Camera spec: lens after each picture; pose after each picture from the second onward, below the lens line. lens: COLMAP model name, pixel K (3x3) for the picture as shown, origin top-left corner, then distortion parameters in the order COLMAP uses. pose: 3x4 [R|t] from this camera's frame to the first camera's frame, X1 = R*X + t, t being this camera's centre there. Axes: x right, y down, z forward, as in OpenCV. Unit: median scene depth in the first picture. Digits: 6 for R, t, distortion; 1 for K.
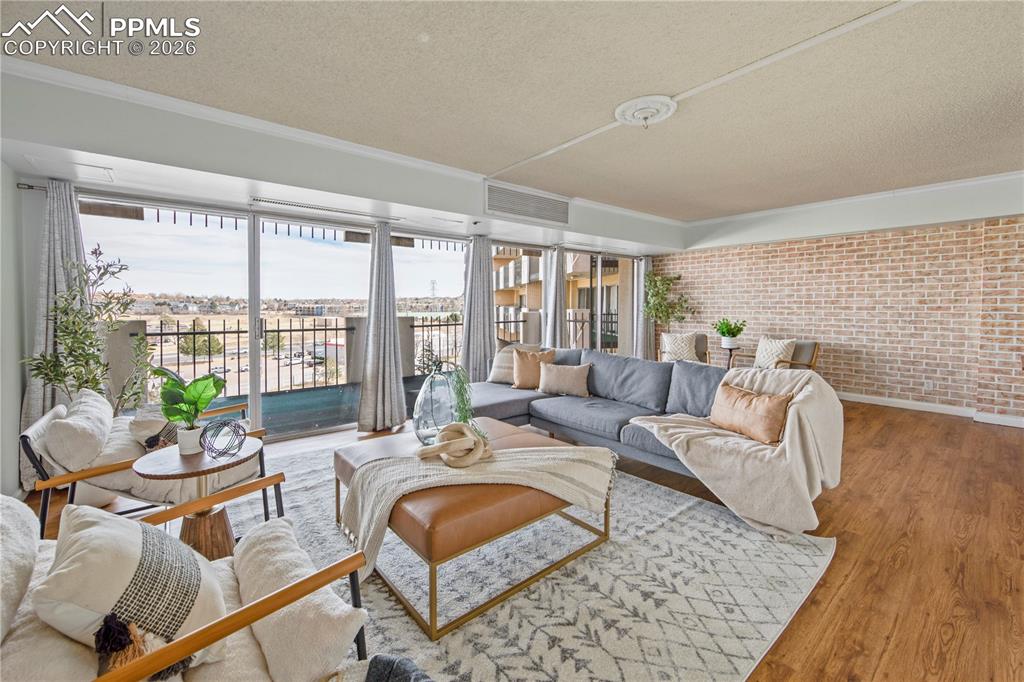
lens RADIAL K [[416.2, 0, 505.3], [0, 416.2, 315.7], [0, 0, 1]] dist [-0.005373, 0.000465]
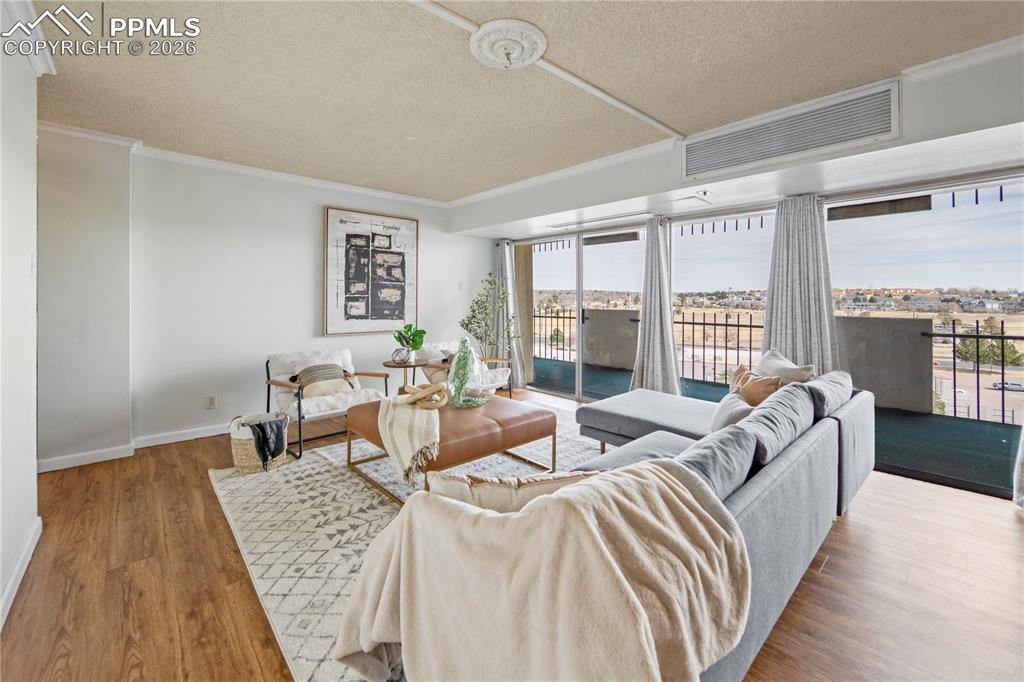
lens RADIAL K [[417.7, 0, 506.0], [0, 417.7, 298.4], [0, 0, 1]] dist [-0.004222, -0.000239]
pose [[0.048044, -0.002416, -0.998842, 0.611337], [-0.029495, 0.999558, -0.003837, -0.012428], [0.998410, 0.029645, 0.047951, 0.535626]]
